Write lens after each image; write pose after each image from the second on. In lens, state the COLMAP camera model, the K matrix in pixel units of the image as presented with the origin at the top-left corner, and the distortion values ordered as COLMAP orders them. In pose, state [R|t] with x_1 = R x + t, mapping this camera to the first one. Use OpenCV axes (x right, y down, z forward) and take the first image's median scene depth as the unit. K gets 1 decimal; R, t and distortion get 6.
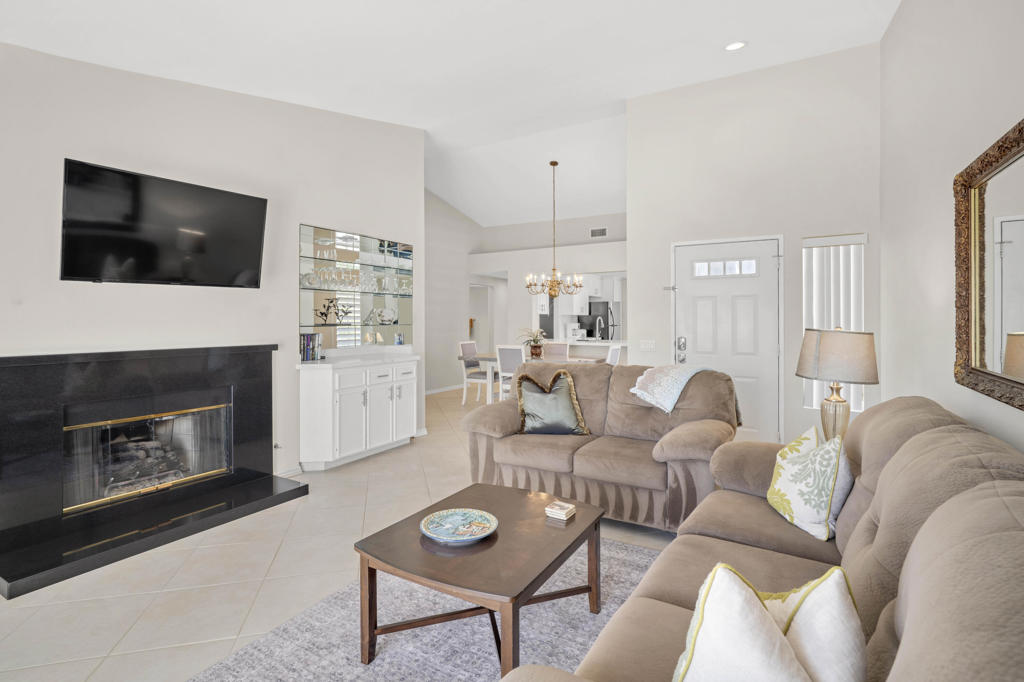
lens RADIAL K [[483.0, 0, 512.7], [0, 483.0, 329.9], [0, 0, 1]] dist [-0.004671, 0.000224]
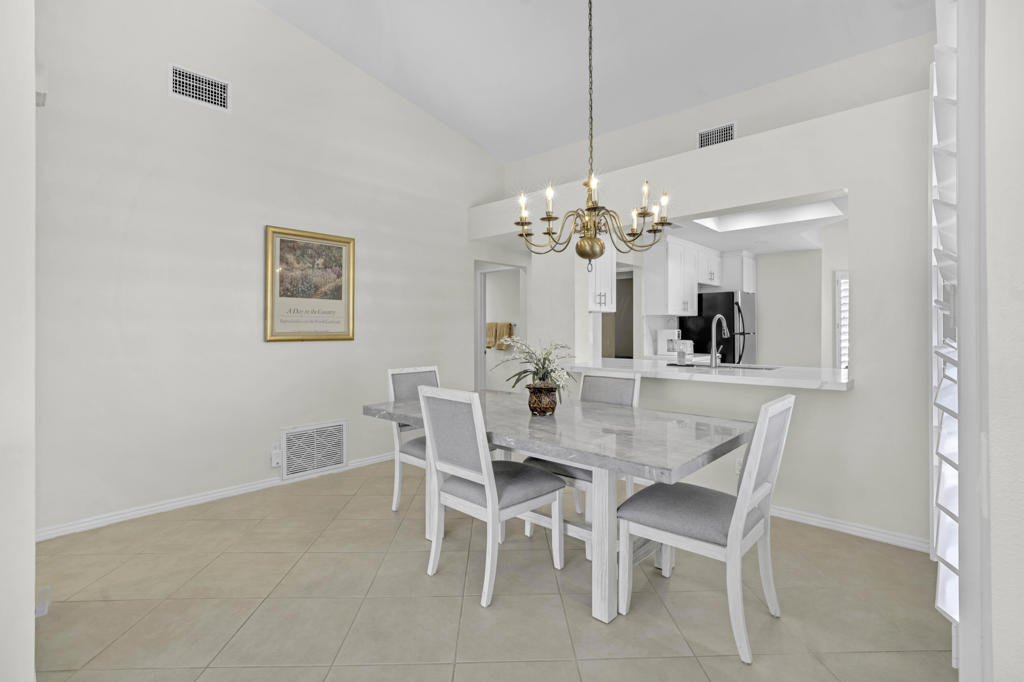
lens RADIAL K [[483.0, 0, 512.7], [0, 483.0, 329.9], [0, 0, 1]] dist [-0.004671, 0.000224]
pose [[0.975923, -0.000070, -0.218114, 0.069504], [-0.003403, 0.999873, -0.015548, -0.003552], [0.218088, 0.015916, 0.975799, 0.400680]]
